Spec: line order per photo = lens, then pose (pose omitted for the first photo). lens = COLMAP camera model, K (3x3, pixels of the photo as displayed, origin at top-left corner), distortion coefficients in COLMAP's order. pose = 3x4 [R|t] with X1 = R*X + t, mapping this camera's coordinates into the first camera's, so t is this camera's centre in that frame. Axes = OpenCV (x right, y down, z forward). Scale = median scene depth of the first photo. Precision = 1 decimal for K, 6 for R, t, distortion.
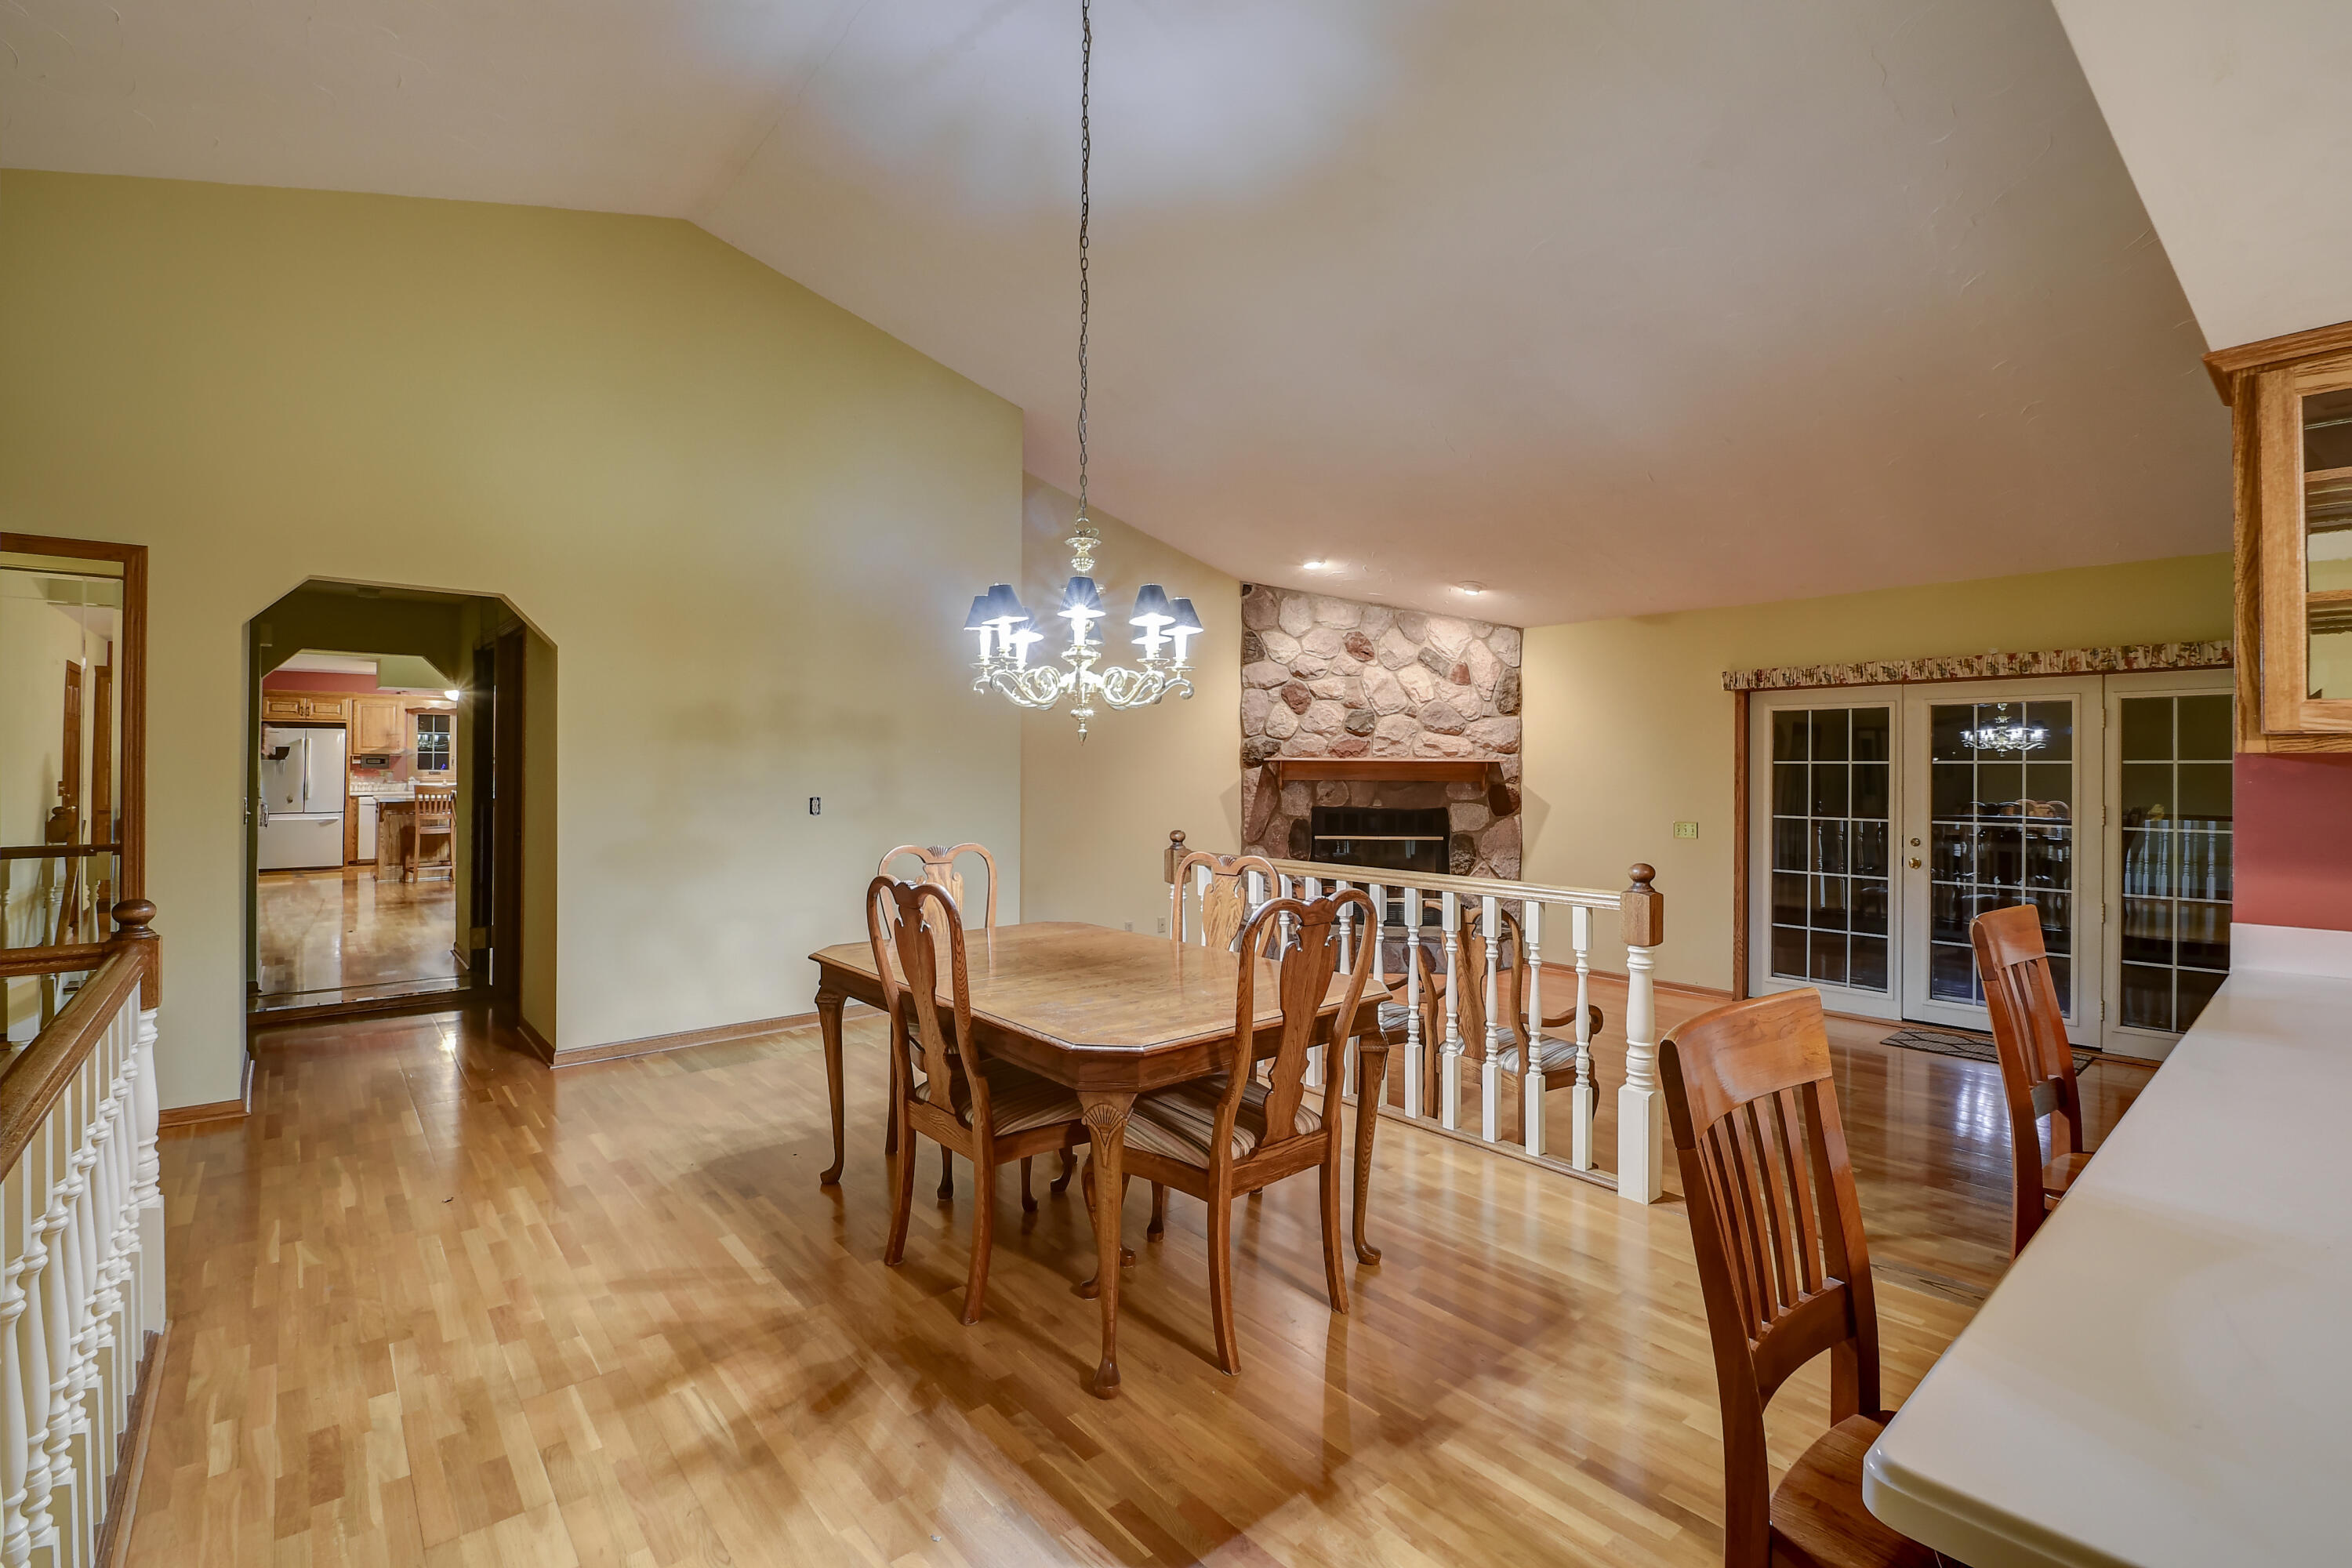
lens RADIAL K [[1101.3, 0, 1176.0], [0, 1101.3, 784.0], [0, 0, 1]] dist [-0.000340, -0.000080]
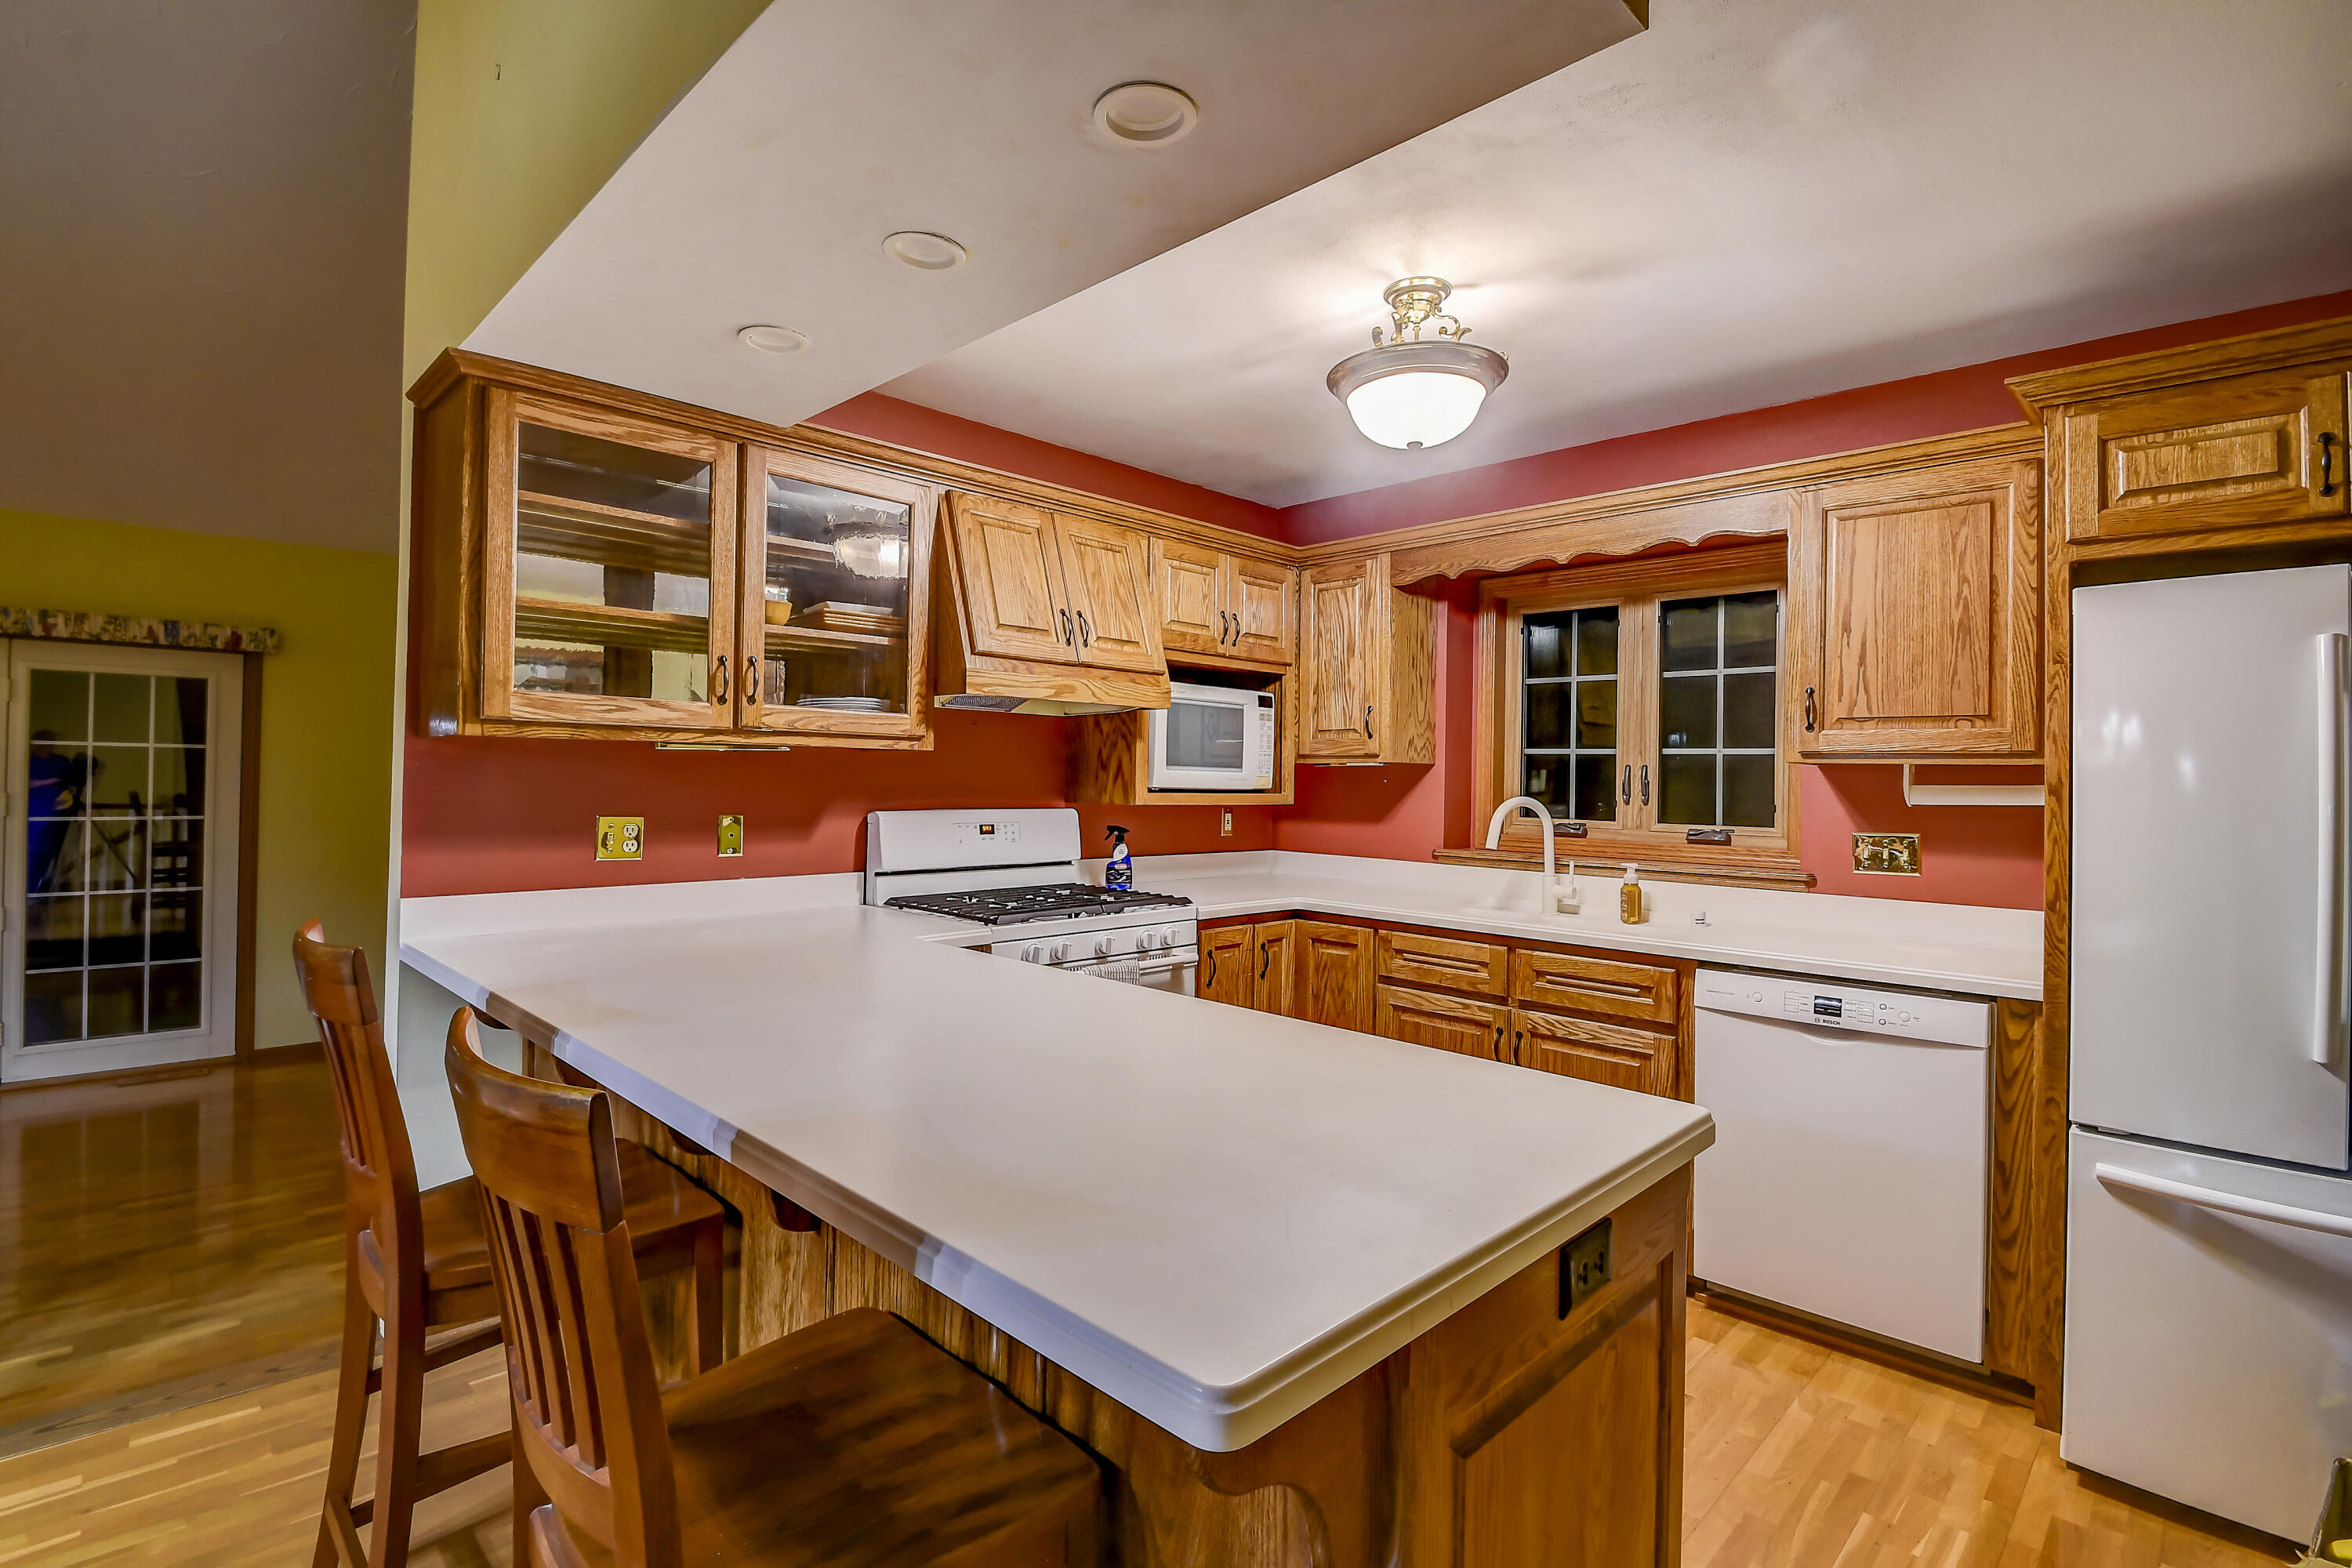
lens RADIAL K [[1098.0, 0, 1176.0], [0, 1098.0, 784.0], [0, 0, 1]] dist [-0.001888, -0.000464]
pose [[-0.058061, -0.005877, 0.998296, -0.056586], [-0.004565, 0.999974, 0.005622, 0.004285], [-0.998303, -0.004231, -0.058087, 0.156841]]
